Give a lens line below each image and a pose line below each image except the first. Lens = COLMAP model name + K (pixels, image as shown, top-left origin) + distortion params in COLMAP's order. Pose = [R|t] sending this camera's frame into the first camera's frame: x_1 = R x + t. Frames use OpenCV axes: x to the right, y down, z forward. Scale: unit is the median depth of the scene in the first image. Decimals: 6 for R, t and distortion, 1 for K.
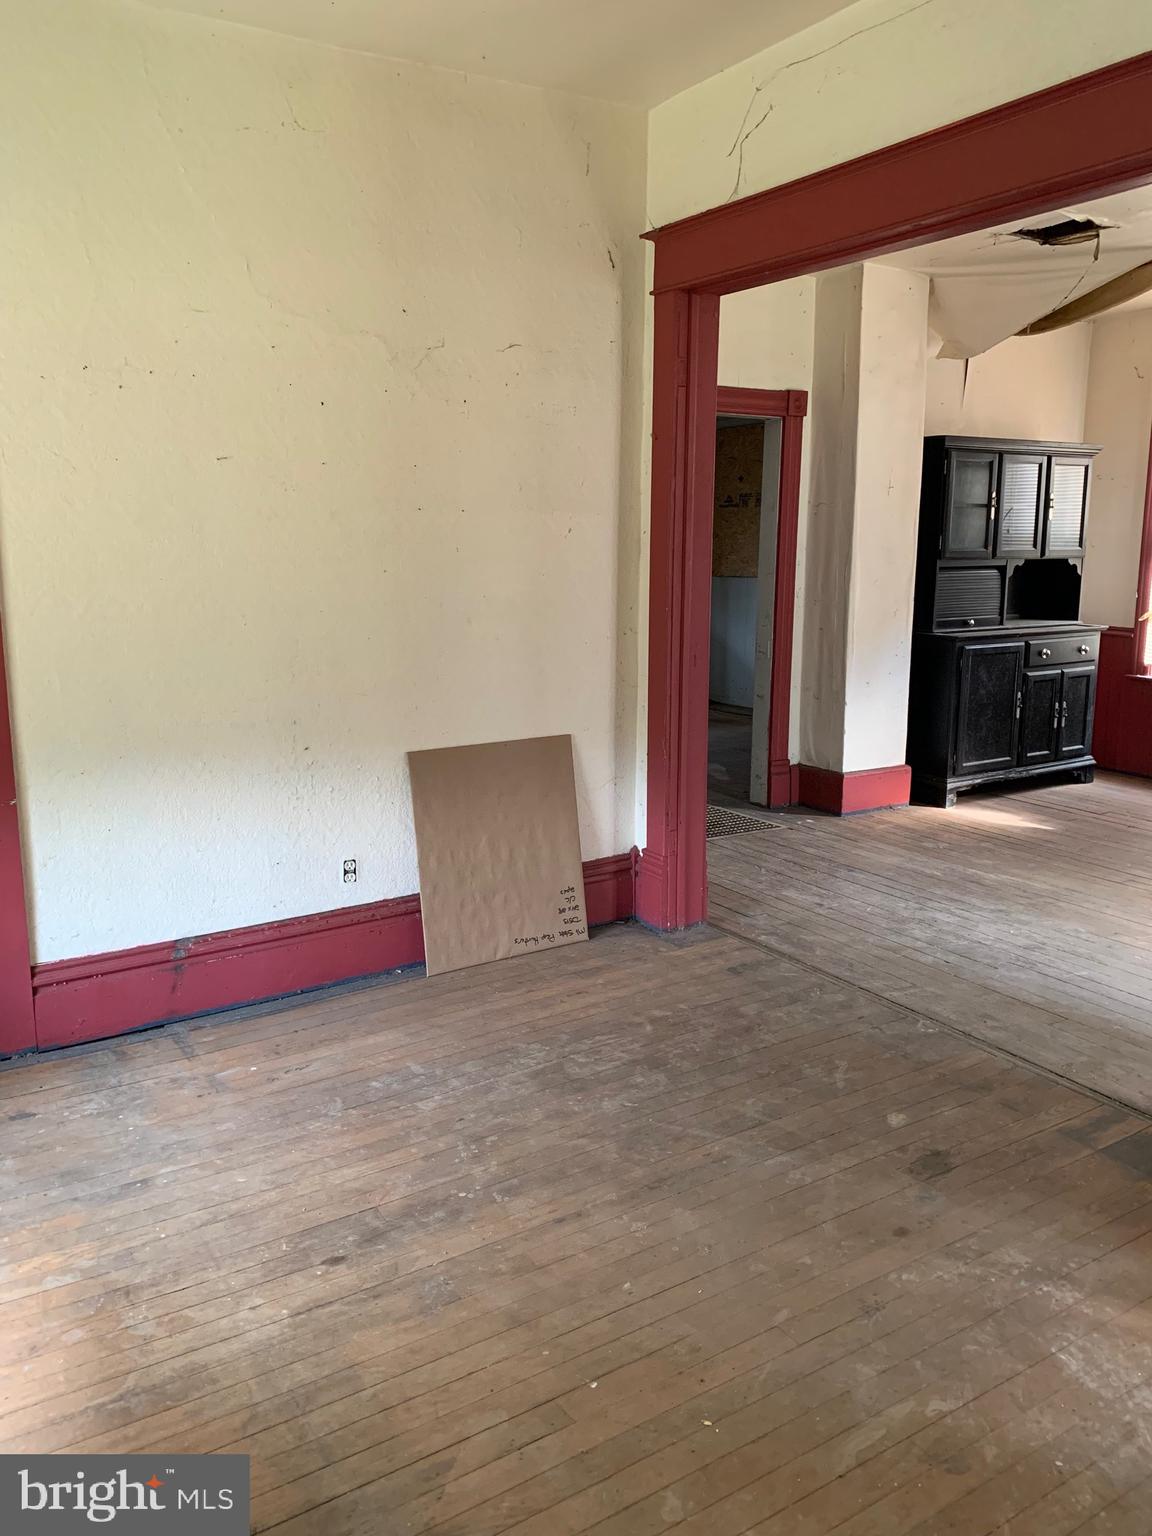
lens RADIAL K [[1173.3, 0, 565.6], [0, 1173.3, 767.1], [0, 0, 1]] dist [0.015537, -0.017266]
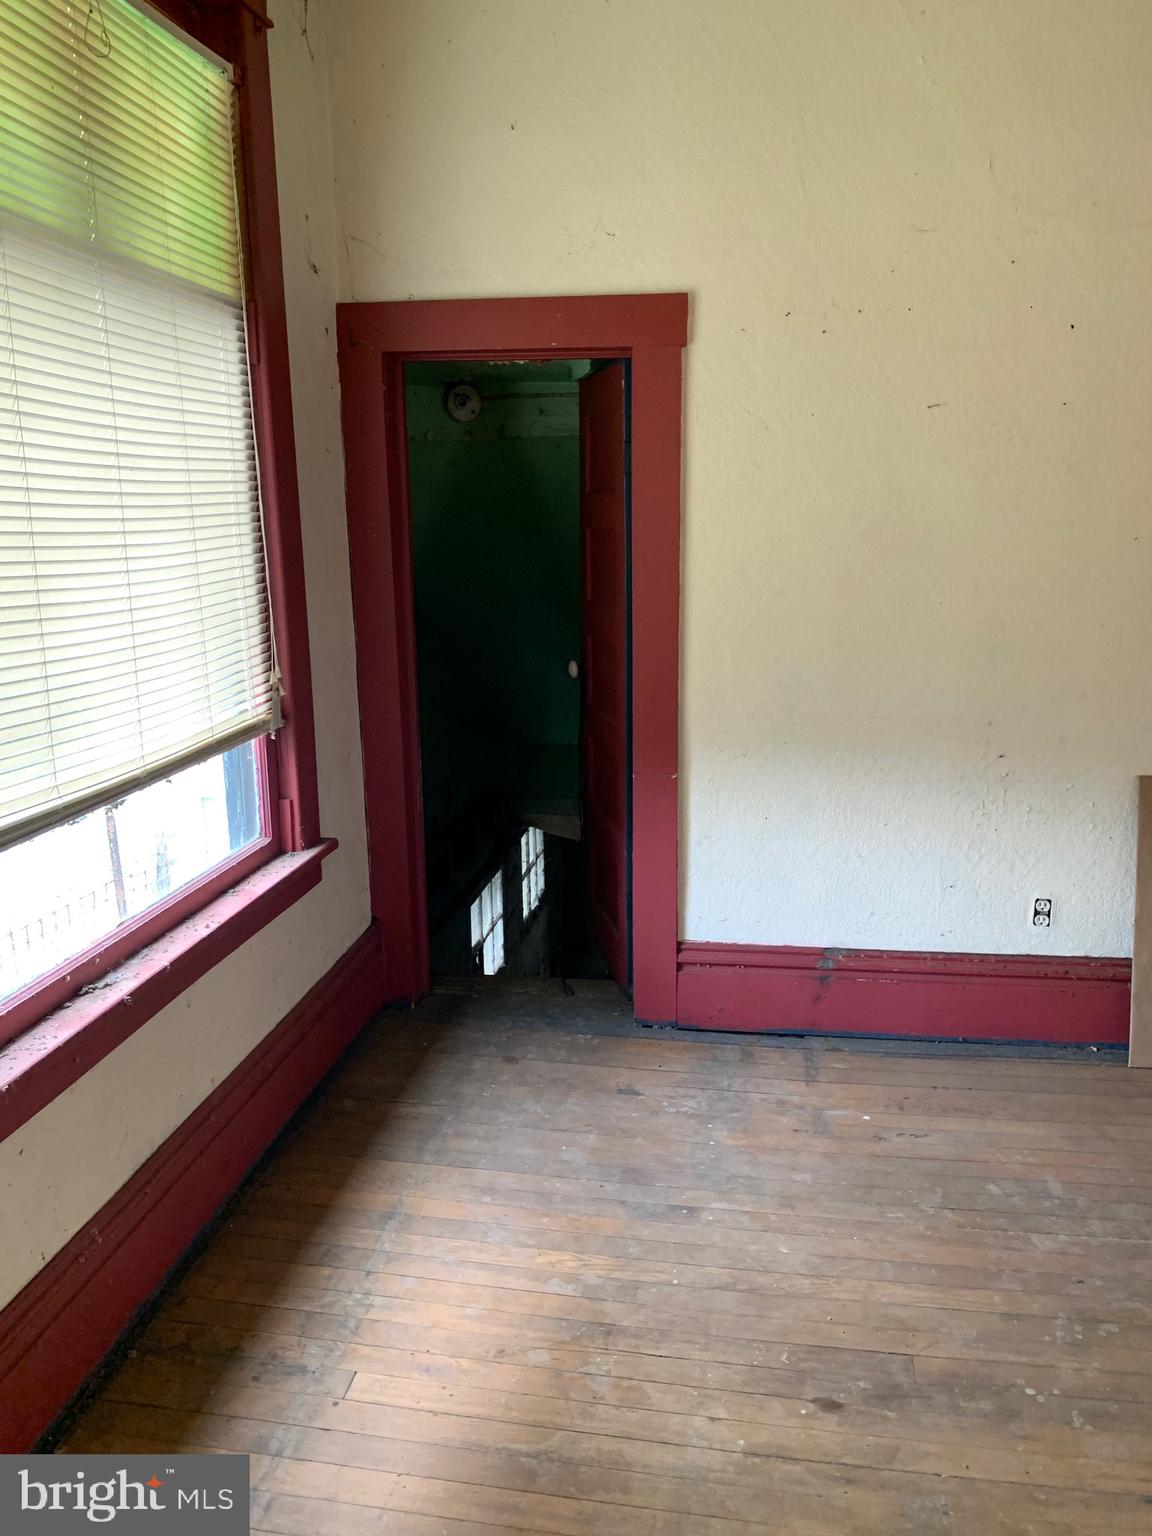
lens RADIAL K [[1173.3, 0, 587.2], [0, 1173.3, 767.9], [0, 0, 1]] dist [0.015537, -0.017266]
pose [[0.752020, 0.133114, -0.645559, 0.116676], [-0.114775, 0.990878, 0.070617, -0.040234], [0.649071, 0.020989, 0.760438, 0.228030]]
